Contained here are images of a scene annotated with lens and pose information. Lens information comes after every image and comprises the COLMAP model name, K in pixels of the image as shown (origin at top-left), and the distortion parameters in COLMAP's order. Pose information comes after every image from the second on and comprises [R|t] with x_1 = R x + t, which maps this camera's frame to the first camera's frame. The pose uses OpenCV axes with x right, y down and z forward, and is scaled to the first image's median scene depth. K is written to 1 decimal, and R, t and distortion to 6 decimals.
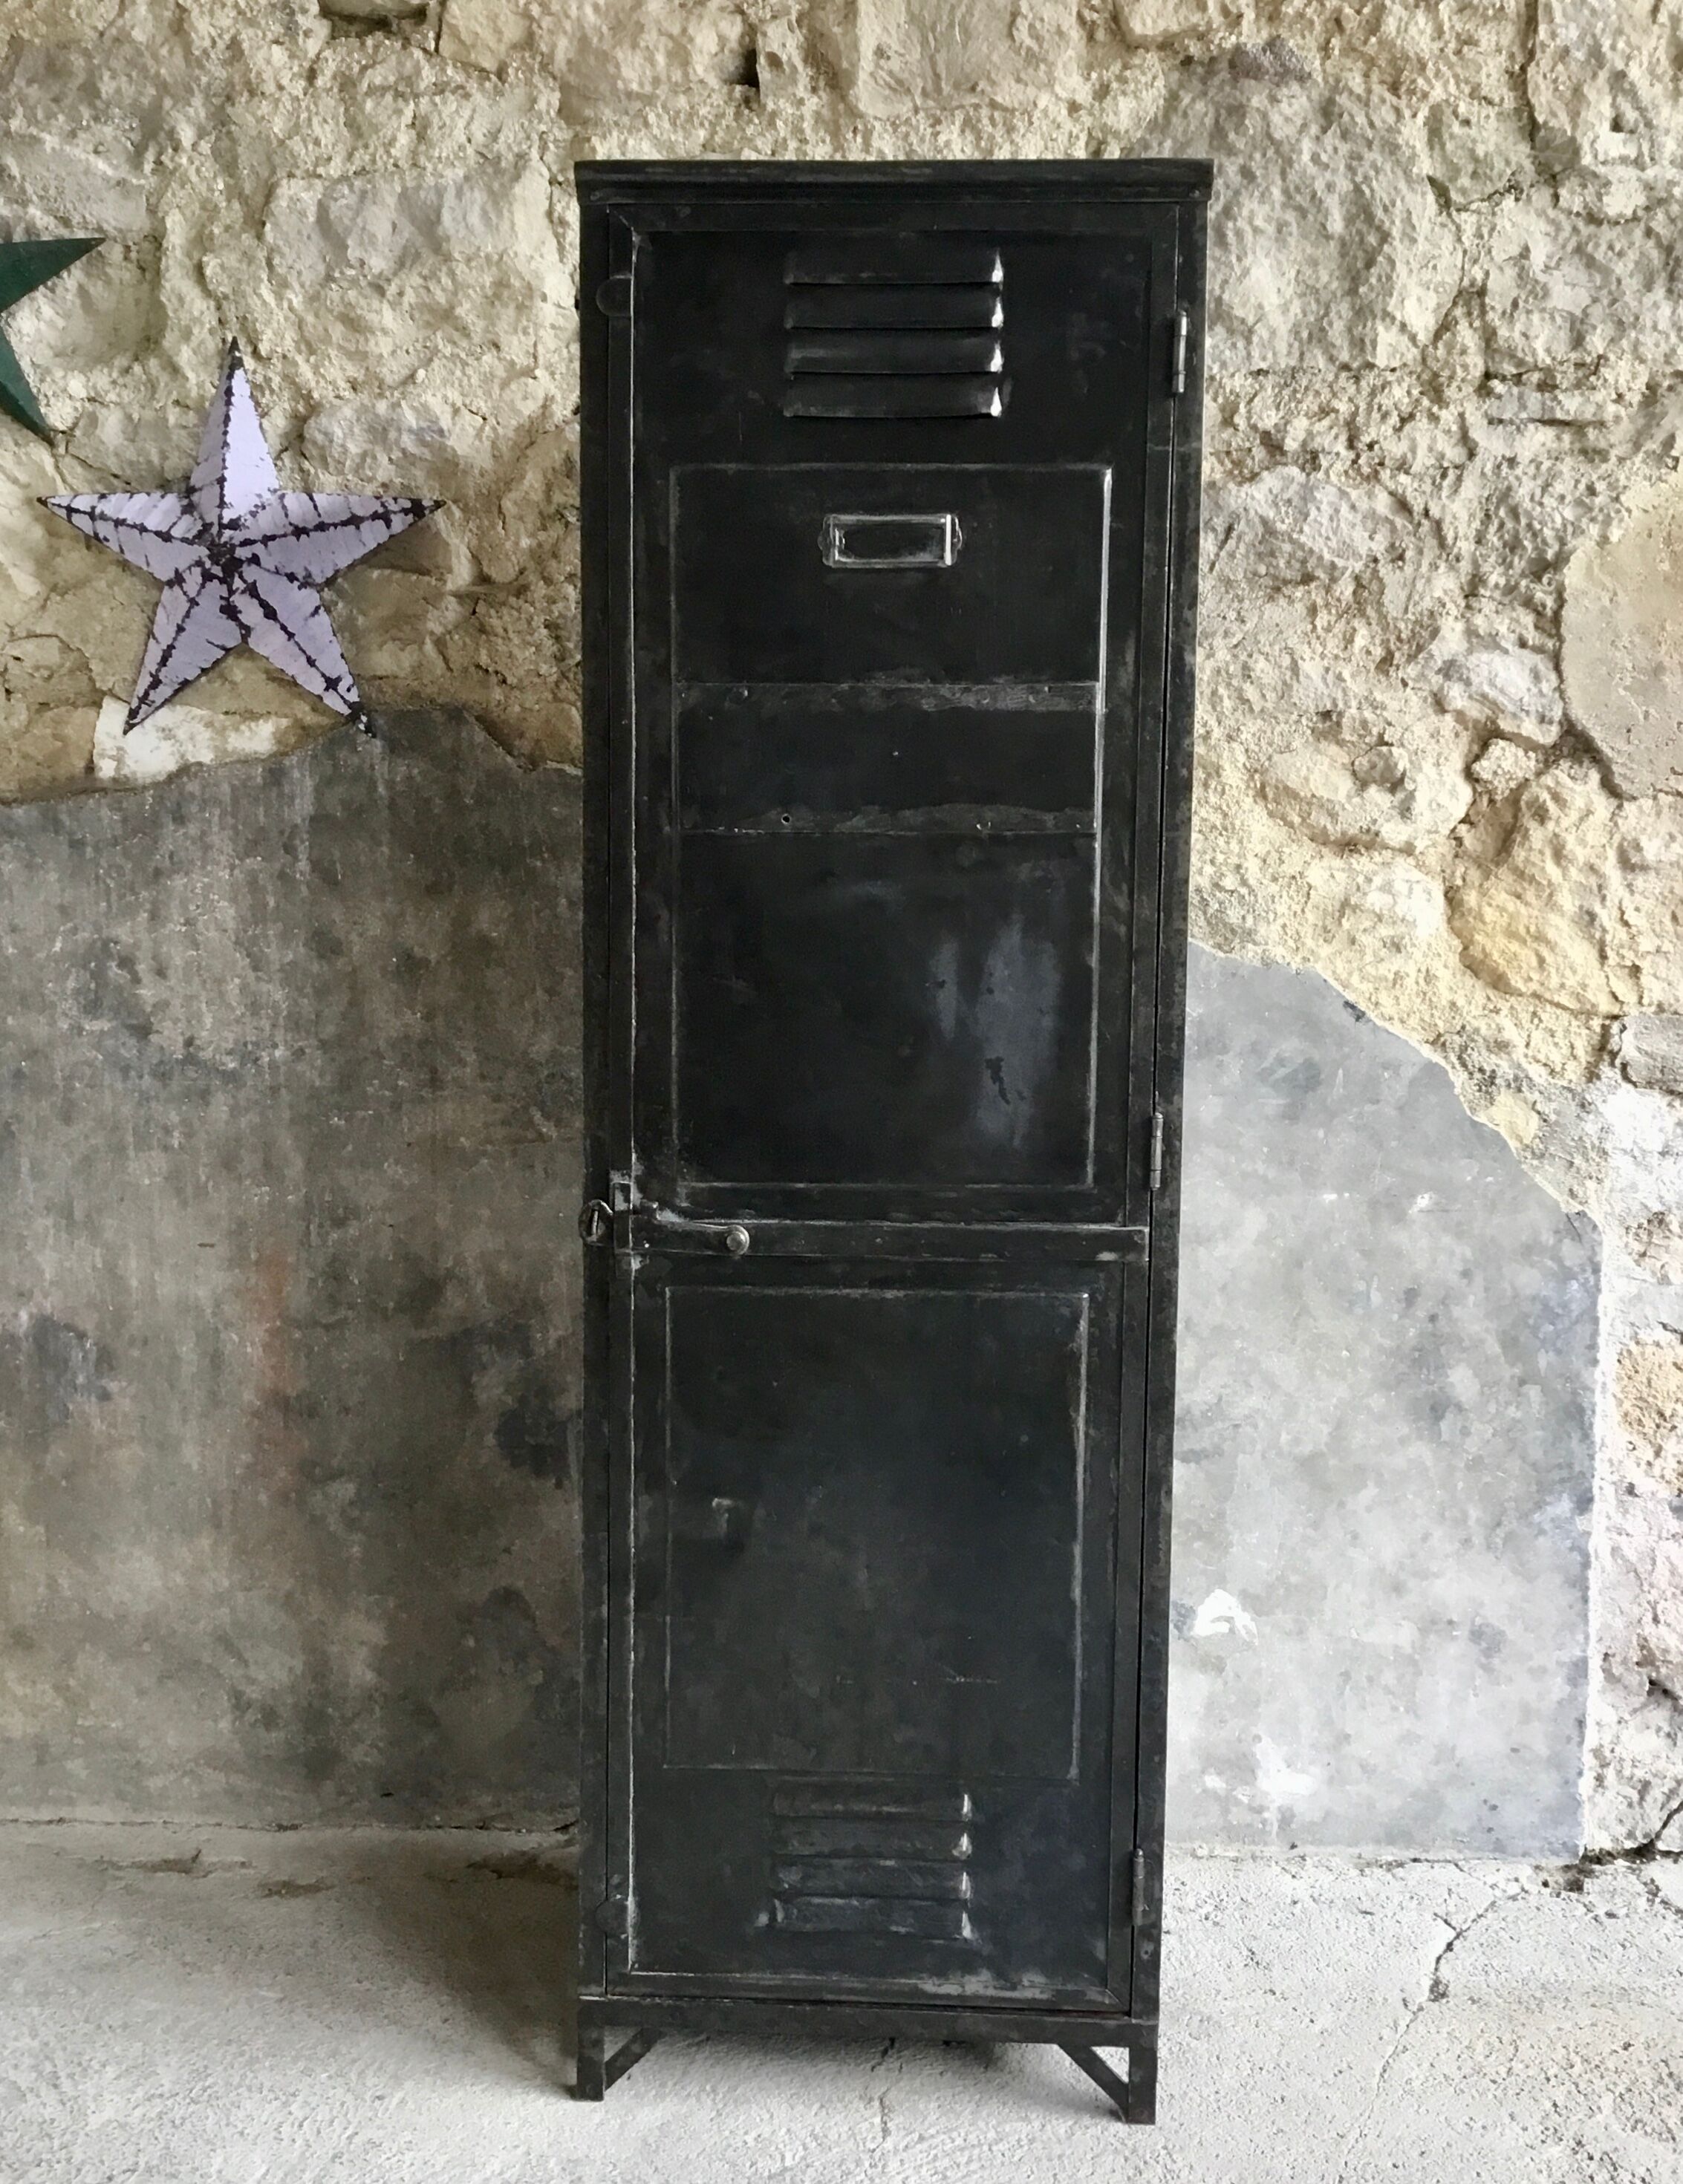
lens RADIAL K [[2183.0, 0, 825.6], [0, 2183.0, 1151.1], [0, 0, 1]] dist [0.010513, 0.000000]
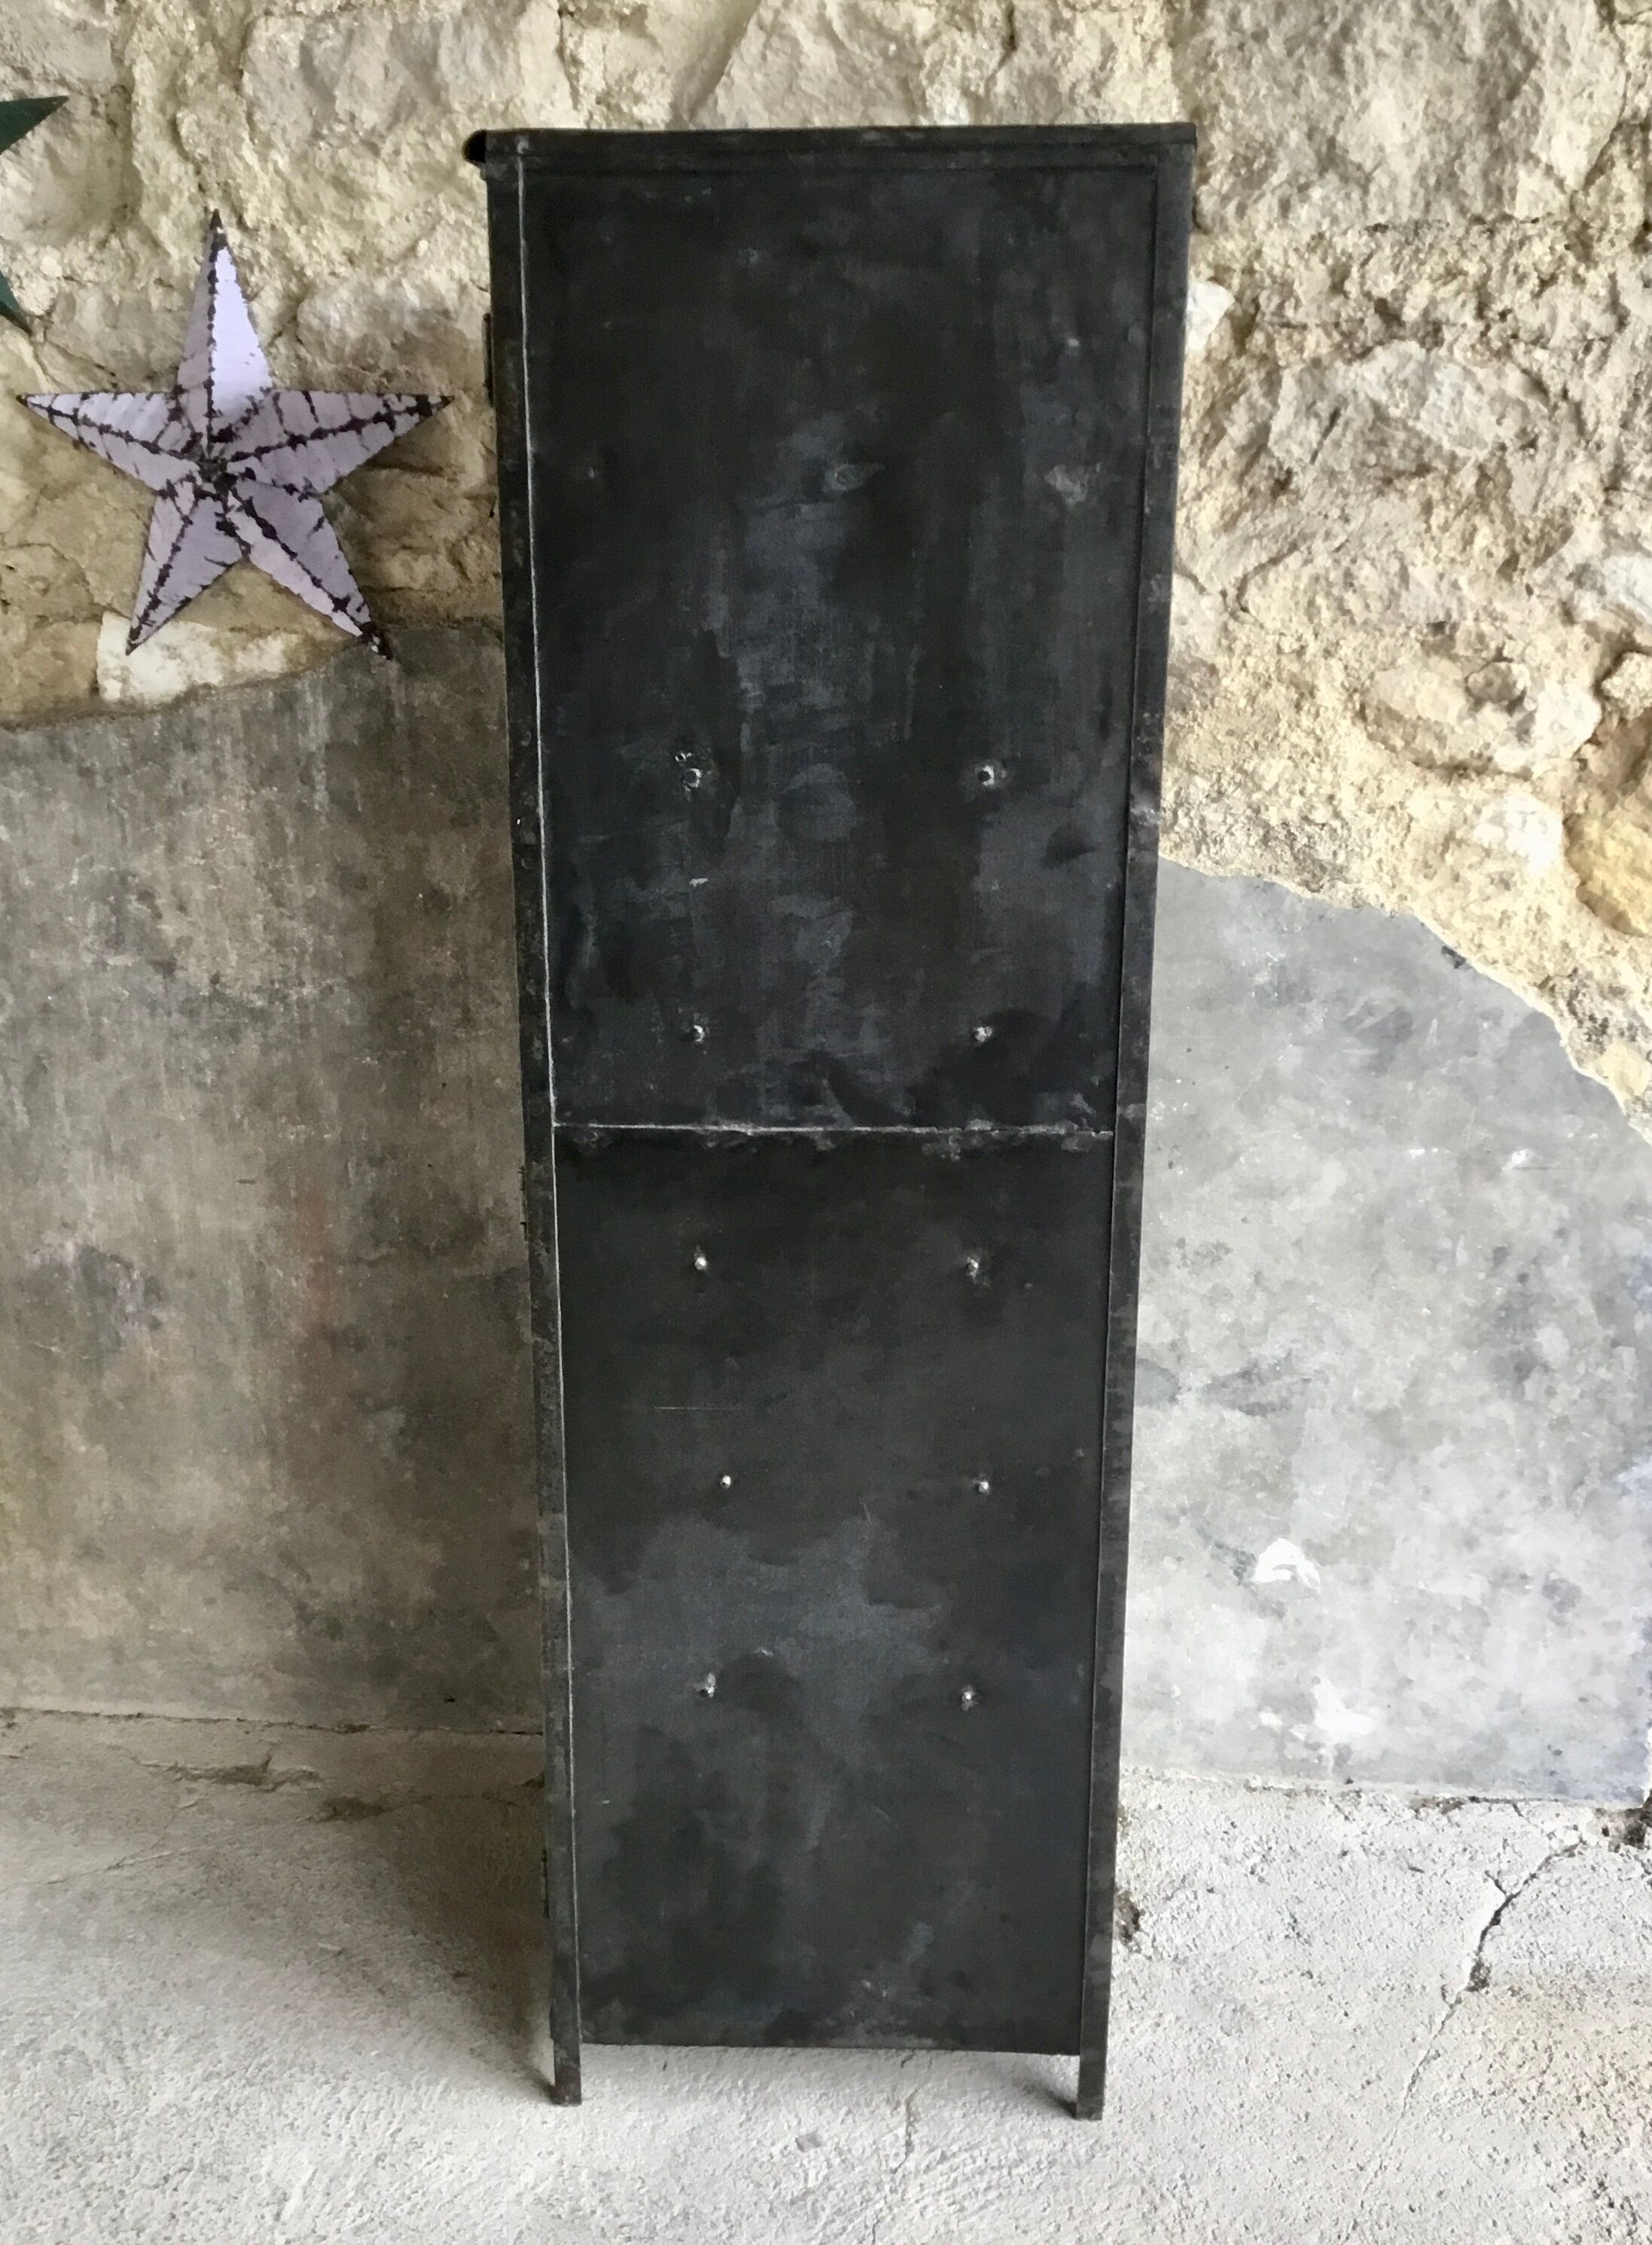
lens RADIAL K [[2181.0, 0, 802.0], [0, 2181.0, 1138.0], [0, 0, 1]] dist [-0.001088, 0.000000]
pose [[0.997144, 0.009199, -0.074956, 0.039508], [0.005254, 0.981696, 0.190381, -0.166894], [0.075335, -0.190232, 0.978844, 0.070935]]
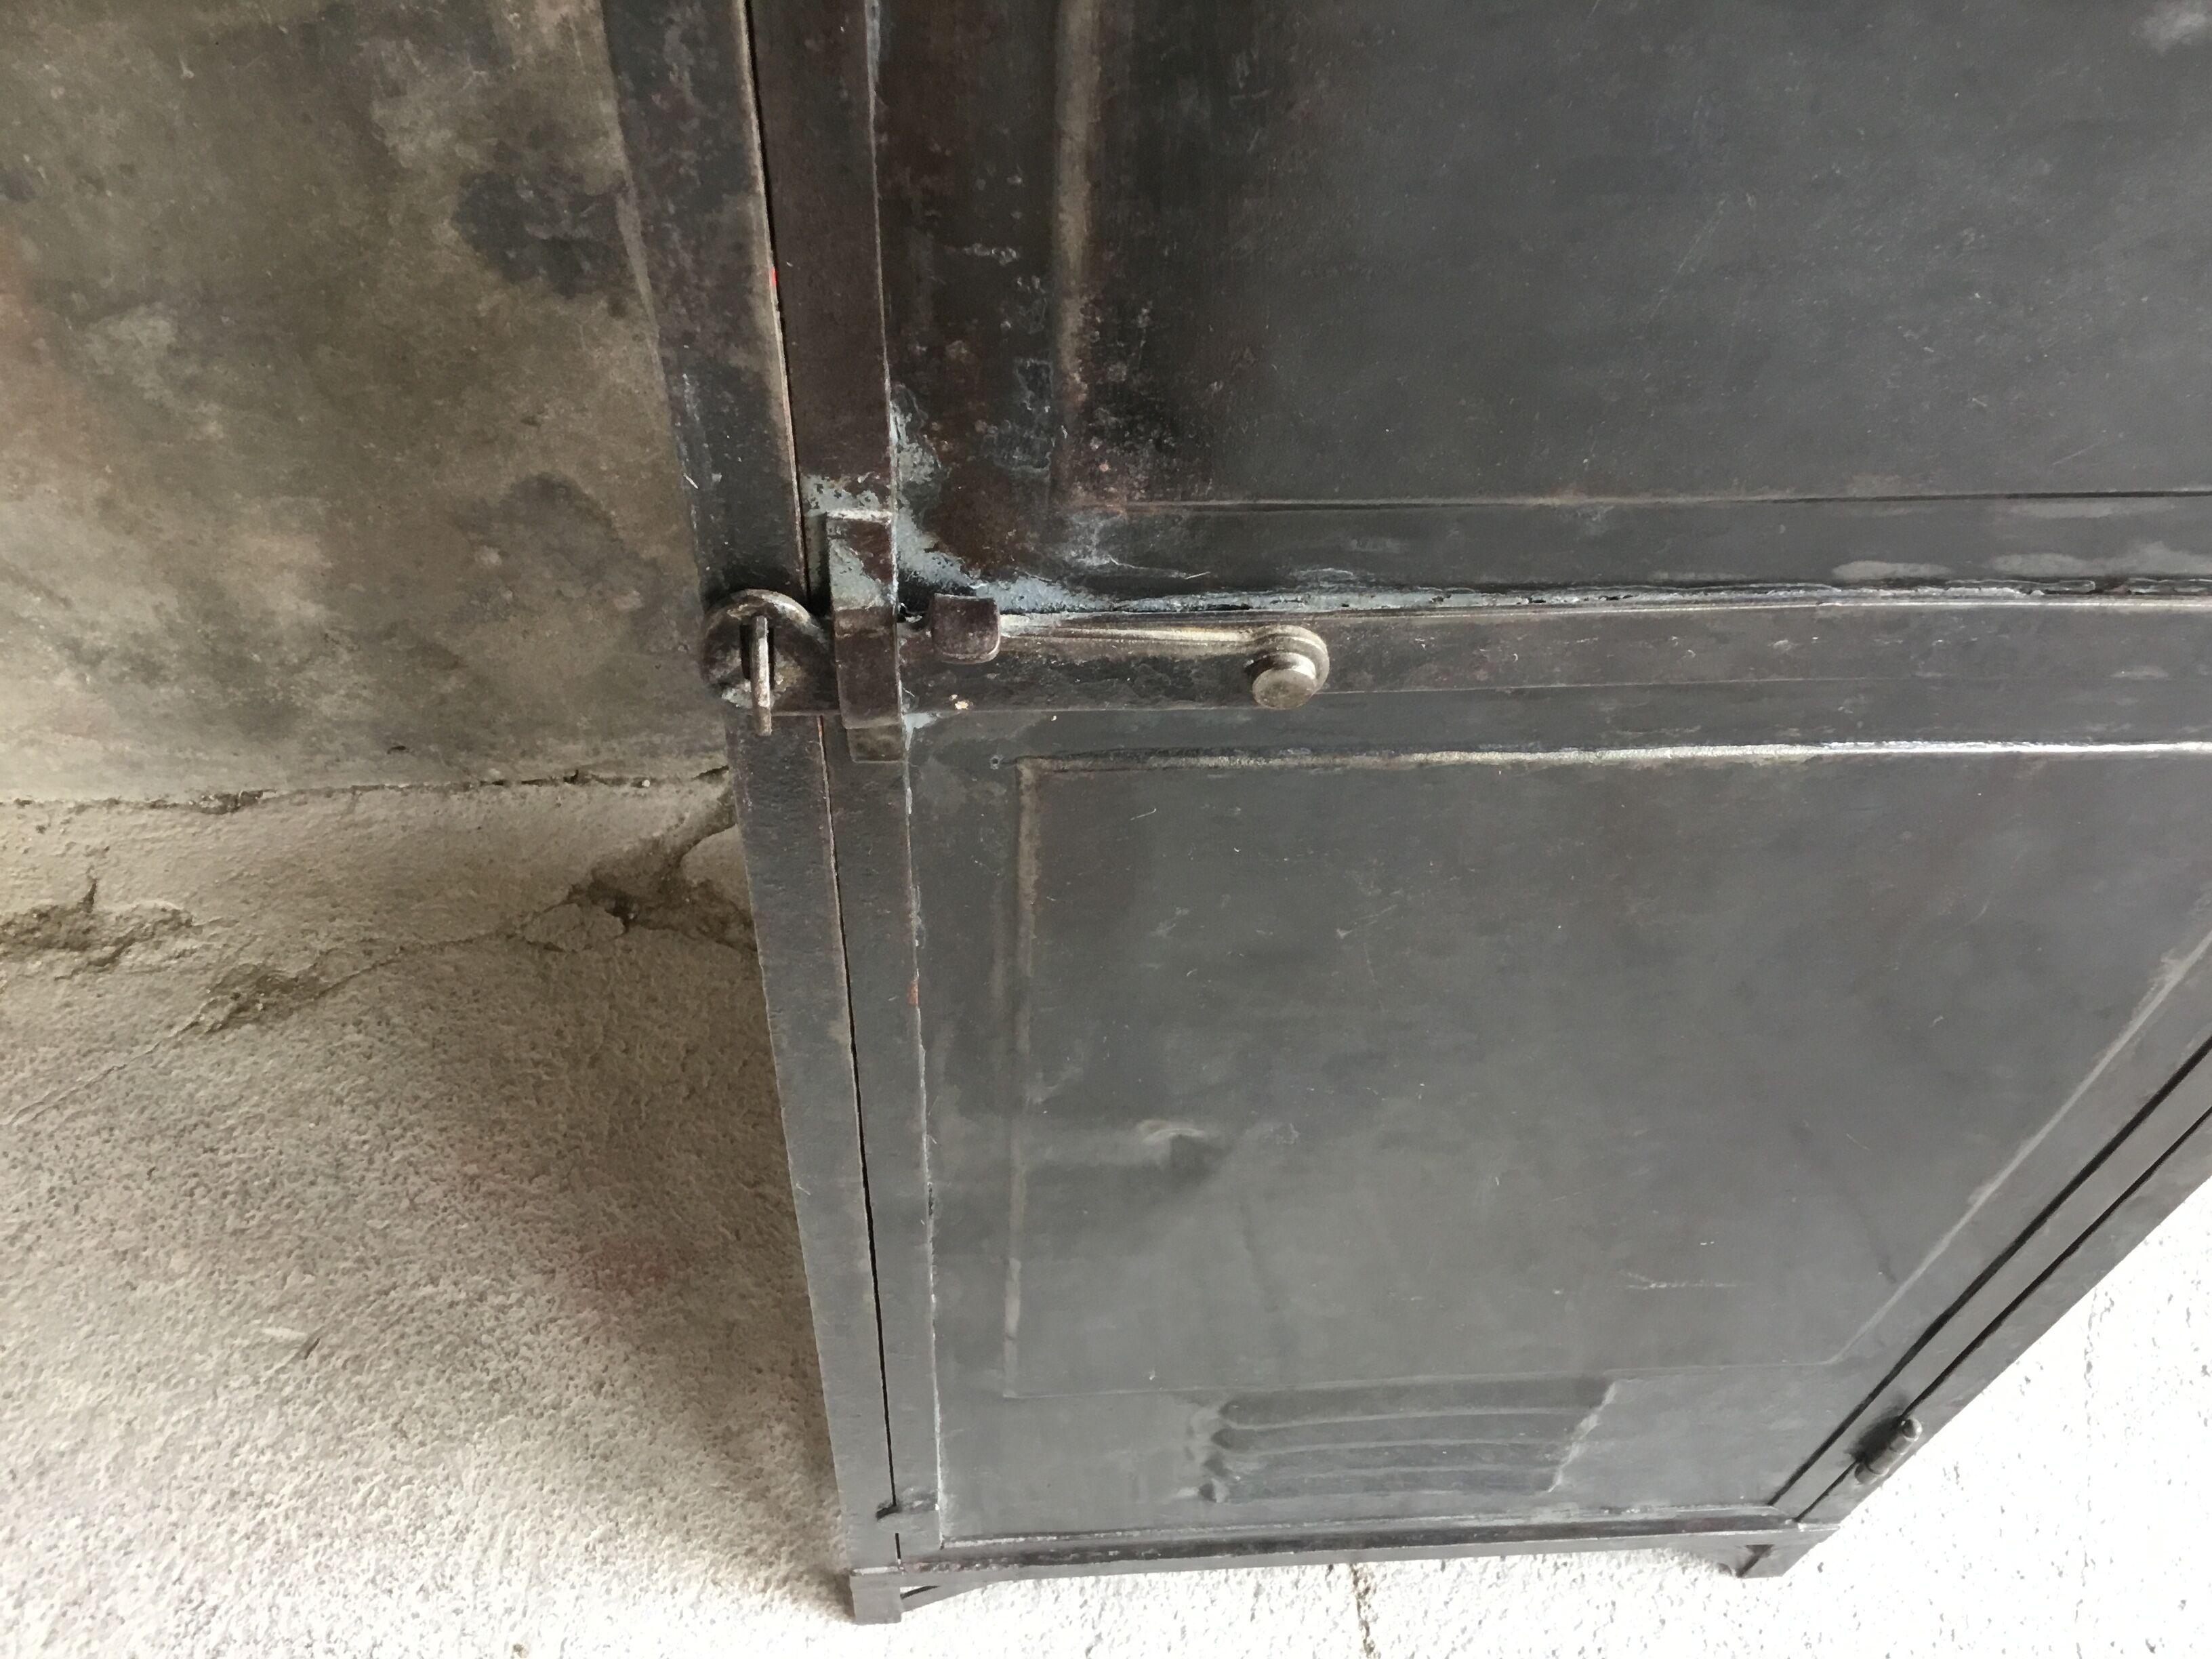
lens RADIAL K [[1992.8, 0, 1146.4], [0, 1992.8, 822.0], [0, 0, 1]] dist [0.042893, -0.109390]
pose [[0.991587, -0.067071, 0.110709, -0.066526], [-0.036389, 0.676353, 0.735678, -0.100887], [-0.124221, -0.733518, 0.668222, 0.642954]]
